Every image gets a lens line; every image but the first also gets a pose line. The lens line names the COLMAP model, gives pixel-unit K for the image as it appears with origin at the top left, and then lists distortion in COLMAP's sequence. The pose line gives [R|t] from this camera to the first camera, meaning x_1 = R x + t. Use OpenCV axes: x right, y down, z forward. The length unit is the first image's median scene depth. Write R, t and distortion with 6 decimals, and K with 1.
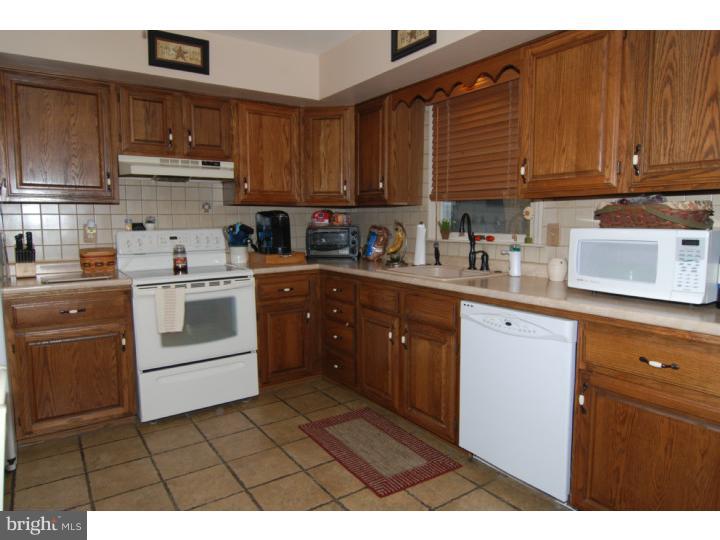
lens RADIAL K [[465.4, 0, 360.0], [0, 465.4, 270.0], [0, 0, 1]] dist [-0.017958, -0.002302]
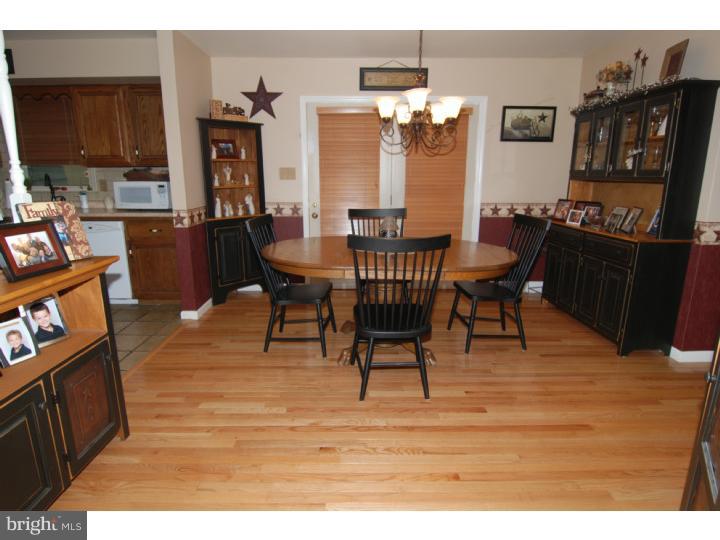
lens RADIAL K [[405.1, 0, 360.0], [0, 405.1, 270.0], [0, 0, 1]] dist [-0.012825, -0.000181]
pose [[0.565576, -0.181547, 0.804465, -0.354377], [0.082093, 0.983017, 0.164126, 0.074441], [-0.820600, -0.026785, 0.570875, -0.758187]]
